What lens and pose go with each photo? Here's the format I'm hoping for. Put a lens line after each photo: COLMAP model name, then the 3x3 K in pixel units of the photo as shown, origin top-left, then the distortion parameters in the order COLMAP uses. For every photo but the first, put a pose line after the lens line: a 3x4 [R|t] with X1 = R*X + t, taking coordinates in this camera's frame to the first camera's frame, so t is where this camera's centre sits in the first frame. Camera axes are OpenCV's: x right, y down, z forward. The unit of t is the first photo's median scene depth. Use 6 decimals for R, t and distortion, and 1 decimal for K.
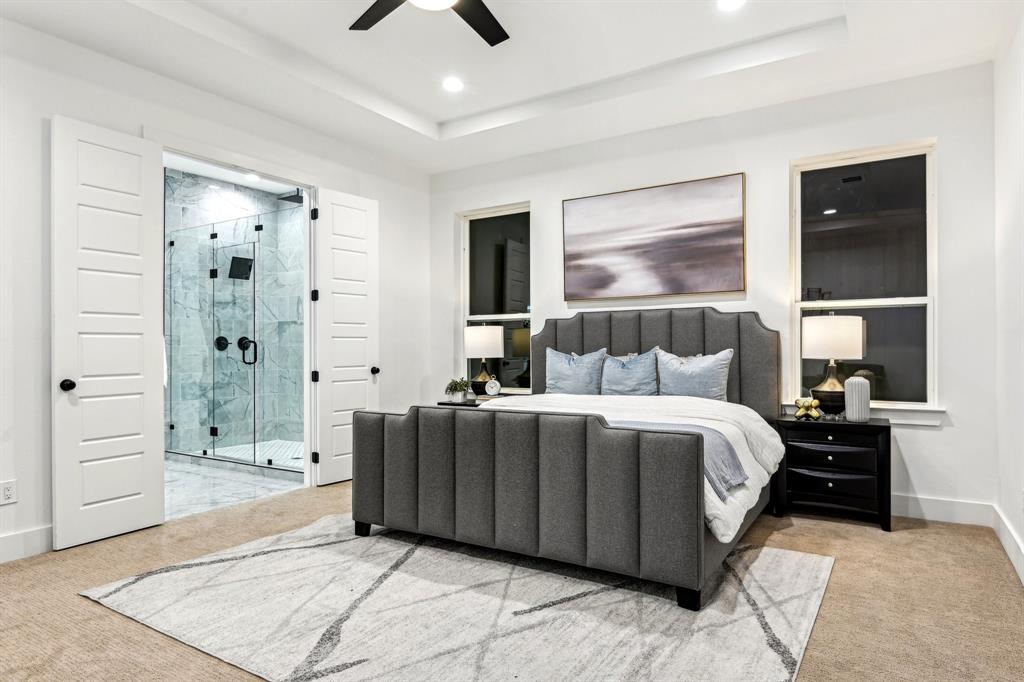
lens RADIAL K [[599.0, 0, 514.2], [0, 599.0, 345.3], [0, 0, 1]] dist [-0.008007, -0.000781]
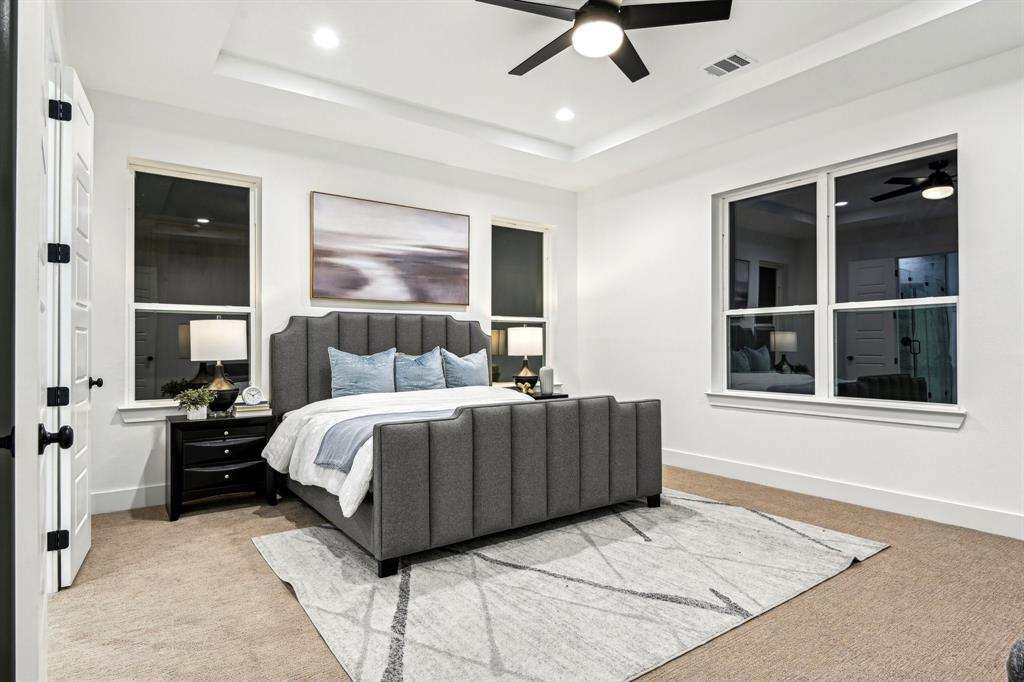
lens RADIAL K [[559.0, 0, 513.0], [0, 559.0, 341.1], [0, 0, 1]] dist [0.003595, -0.001527]
pose [[0.381487, 0.015593, 0.924243, -0.706873], [-0.003766, 0.999876, -0.015314, 0.007132], [-0.924366, 0.002362, 0.381498, 0.432095]]
